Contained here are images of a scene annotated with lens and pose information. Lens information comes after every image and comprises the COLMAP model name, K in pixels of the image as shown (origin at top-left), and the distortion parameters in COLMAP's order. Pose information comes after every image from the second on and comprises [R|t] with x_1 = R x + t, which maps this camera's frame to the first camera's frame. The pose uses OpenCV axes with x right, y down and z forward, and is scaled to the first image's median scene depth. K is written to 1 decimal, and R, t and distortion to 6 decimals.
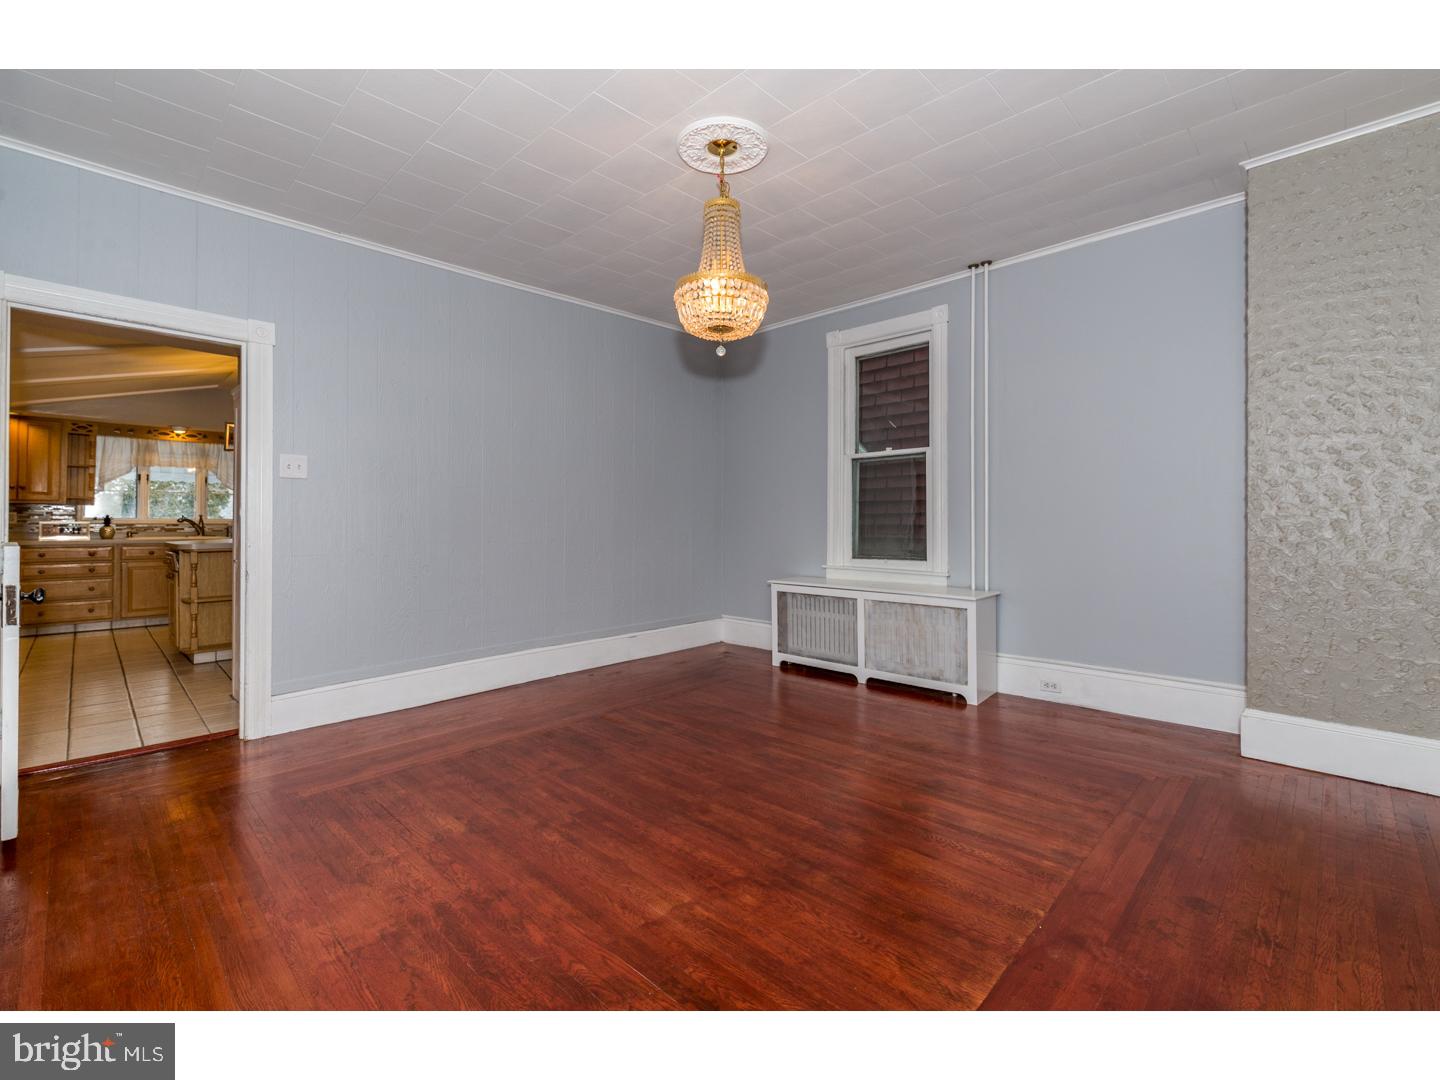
lens RADIAL K [[647.6, 0, 747.1], [0, 647.6, 521.9], [0, 0, 1]] dist [-0.001295, 0.000455]
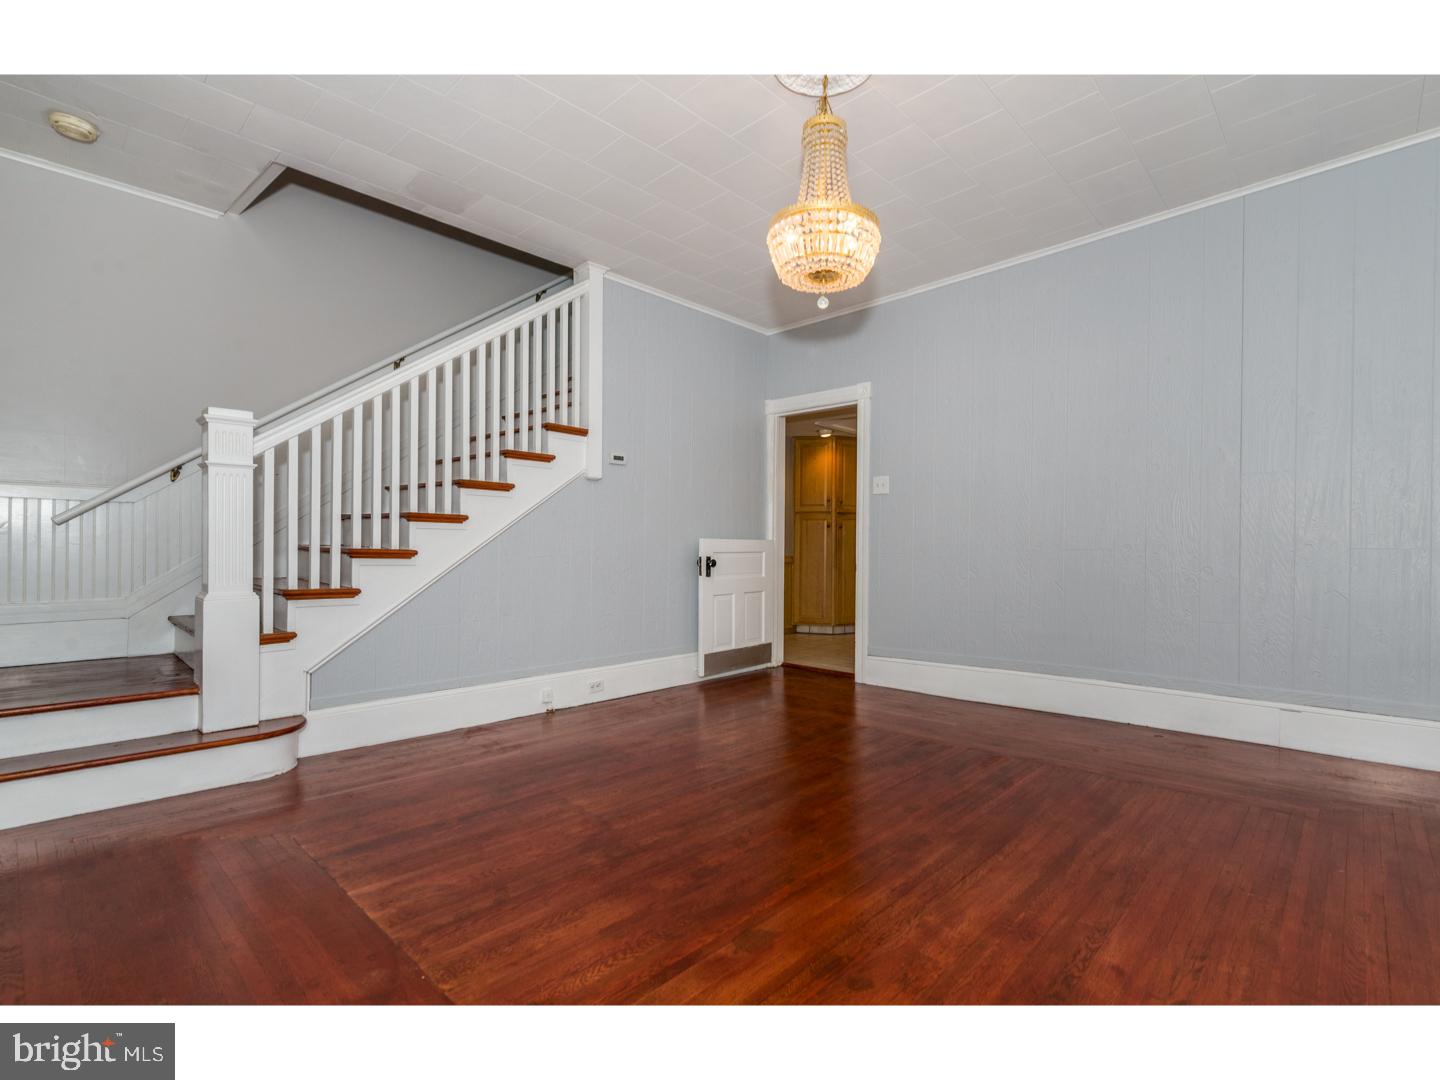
lens RADIAL K [[647.6, 0, 714.9], [0, 647.6, 540.0], [0, 0, 1]] dist [-0.001295, 0.000455]
pose [[-0.003824, -0.006843, -0.999969, 0.681809], [-0.006265, 0.999957, -0.006819, 0.040442], [0.999973, 0.006238, -0.003866, 0.731451]]
